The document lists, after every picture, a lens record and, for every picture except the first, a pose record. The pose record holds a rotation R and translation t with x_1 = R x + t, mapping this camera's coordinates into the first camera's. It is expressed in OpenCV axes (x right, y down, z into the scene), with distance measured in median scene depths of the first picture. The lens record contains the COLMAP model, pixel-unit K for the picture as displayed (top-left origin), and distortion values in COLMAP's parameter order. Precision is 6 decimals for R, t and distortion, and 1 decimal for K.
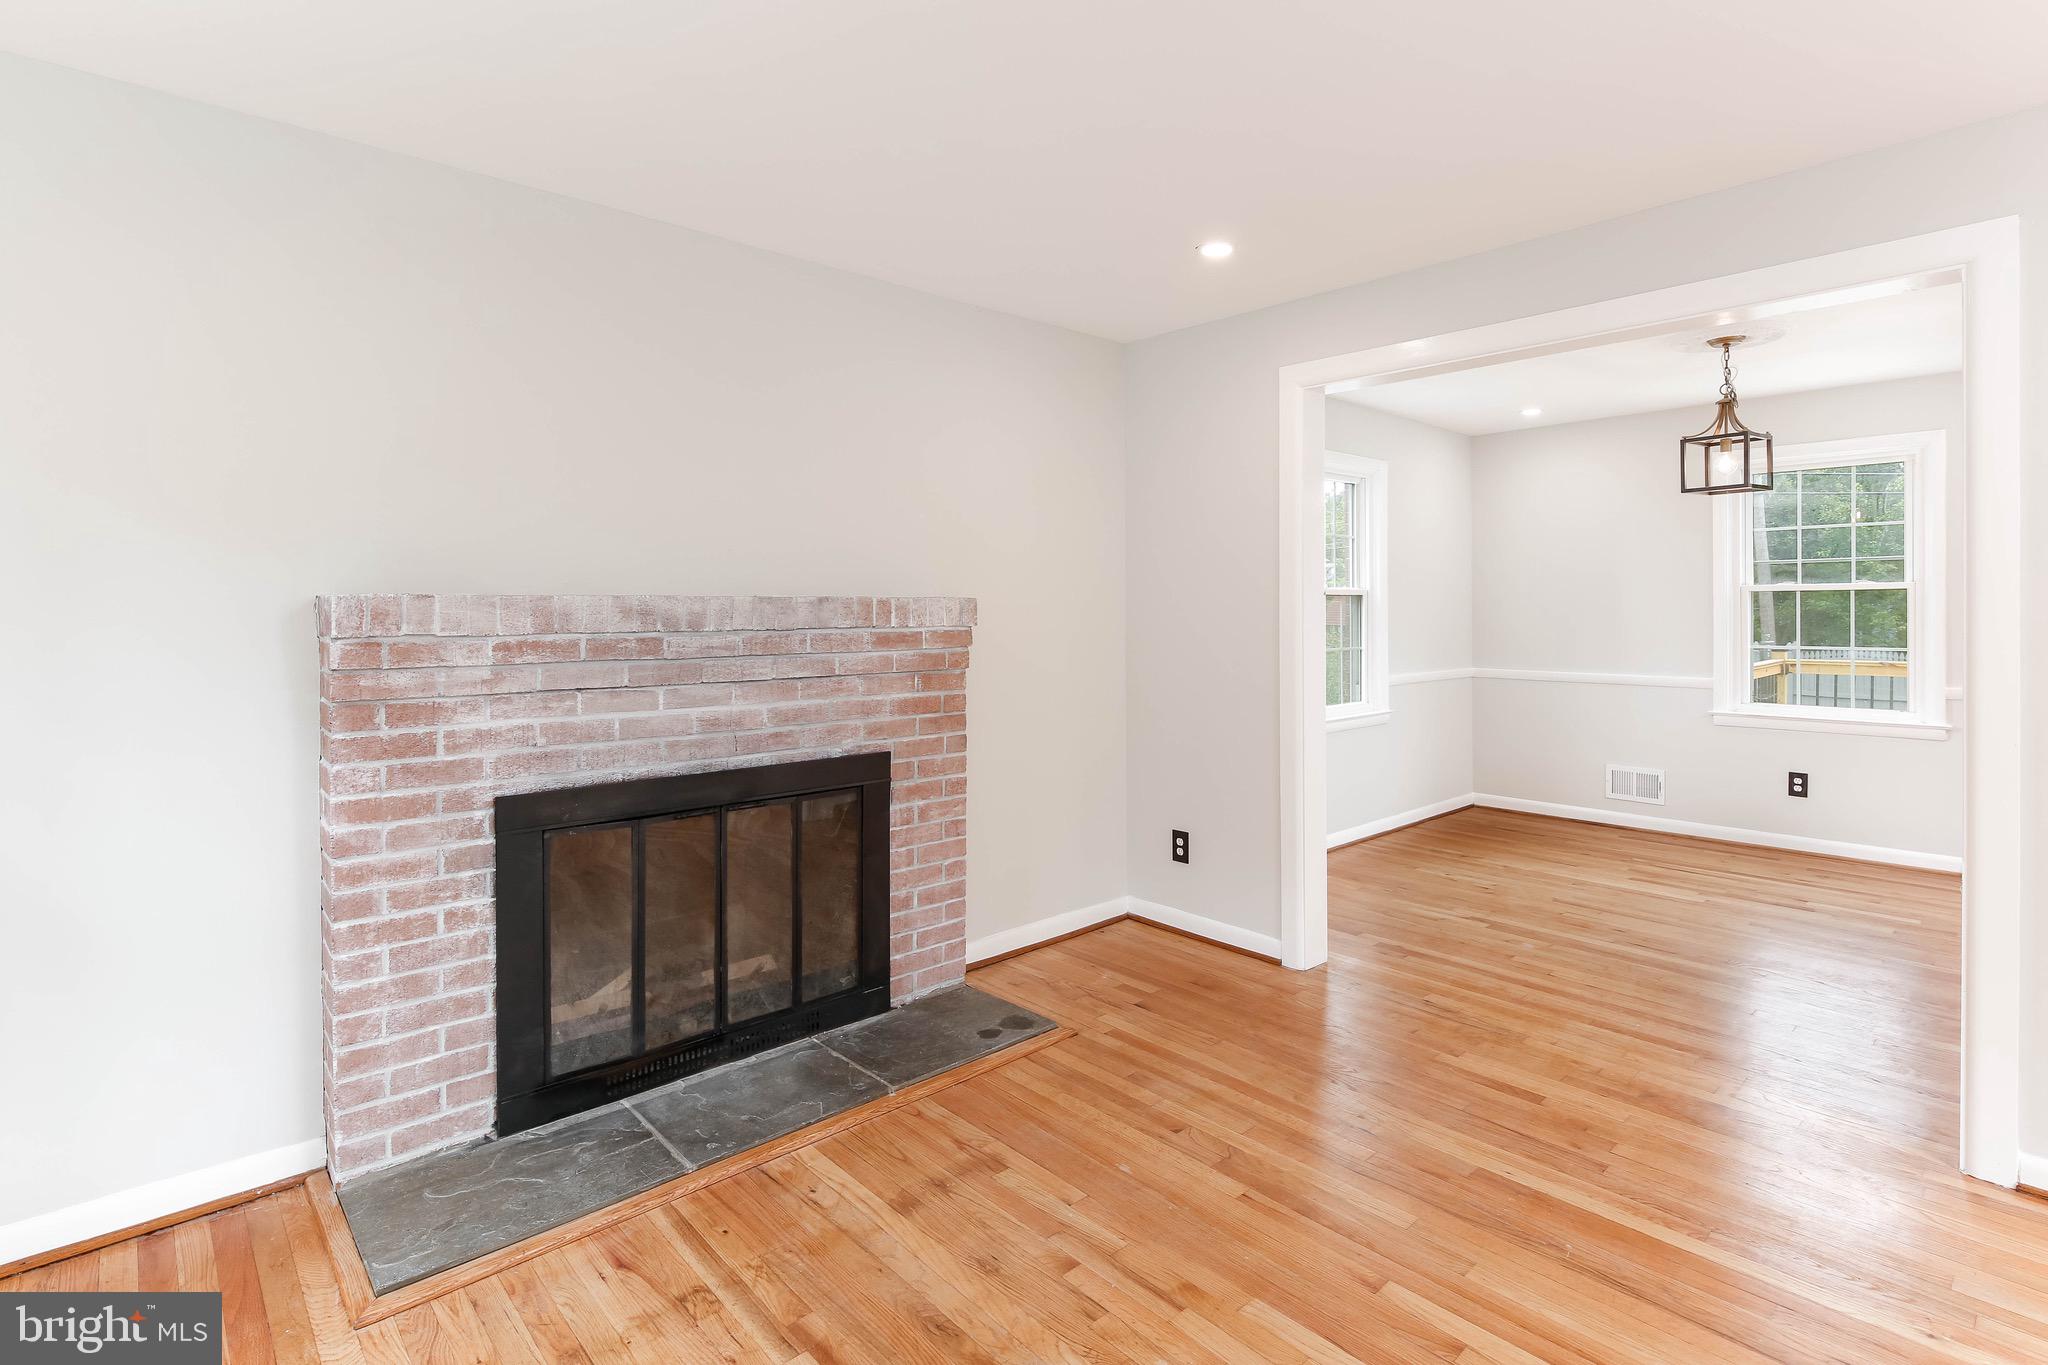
lens RADIAL K [[987.1, 0, 1034.4], [0, 987.1, 603.5], [0, 0, 1]] dist [0.003614, -0.001867]
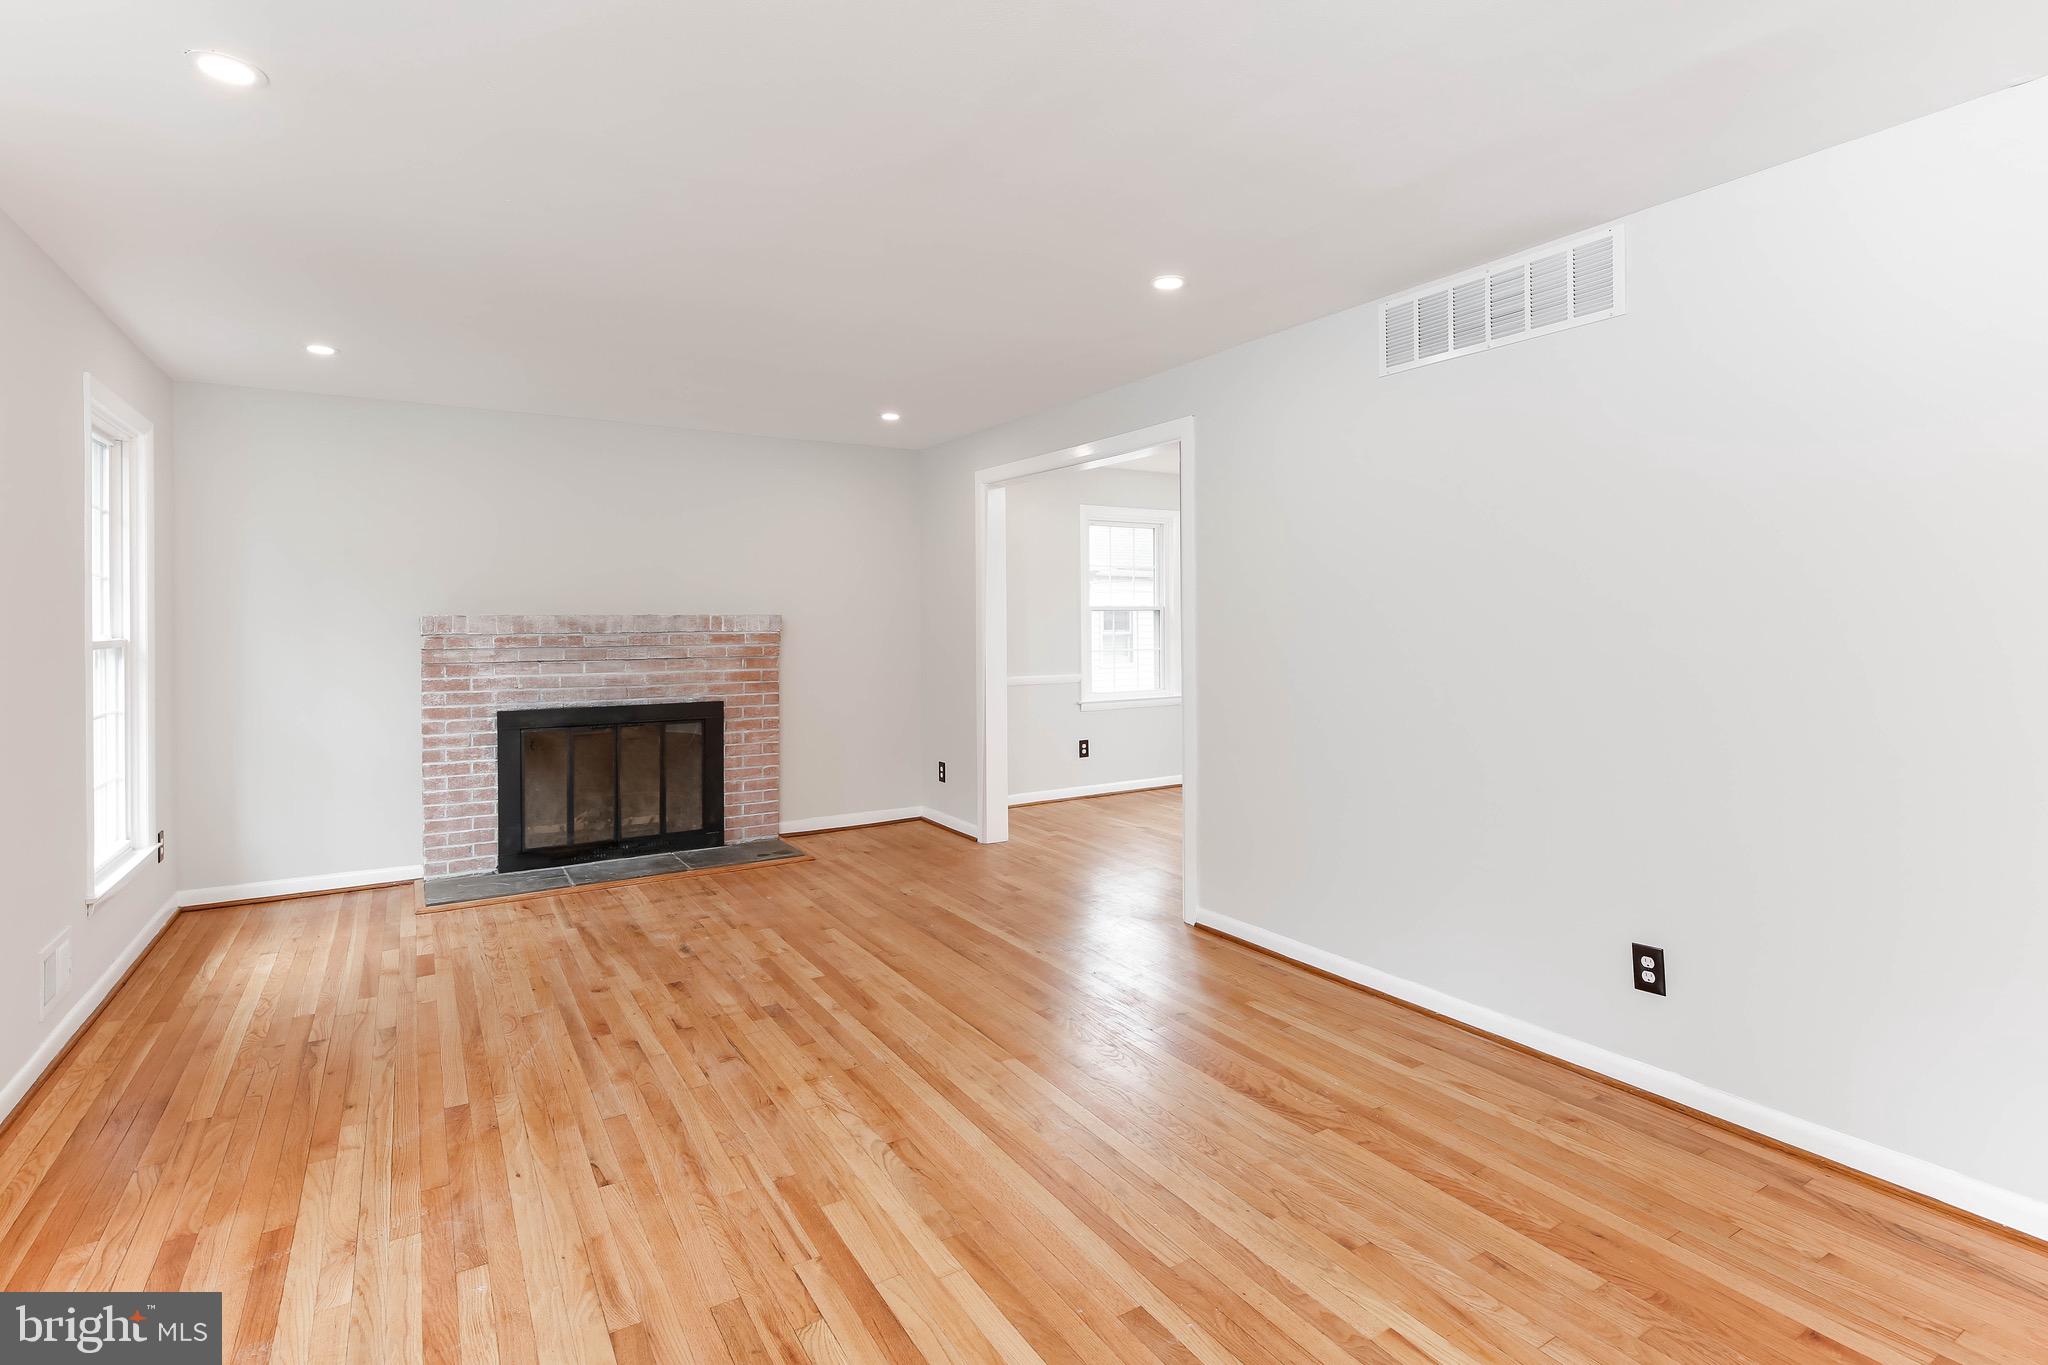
lens RADIAL K [[987.1, 0, 1036.4], [0, 987.1, 610.8], [0, 0, 1]] dist [0.003614, -0.001867]
pose [[0.983539, -0.003296, -0.180664, 0.883653], [0.002738, 0.999991, -0.003338, -0.007261], [0.180673, 0.002789, 0.983539, -0.790281]]
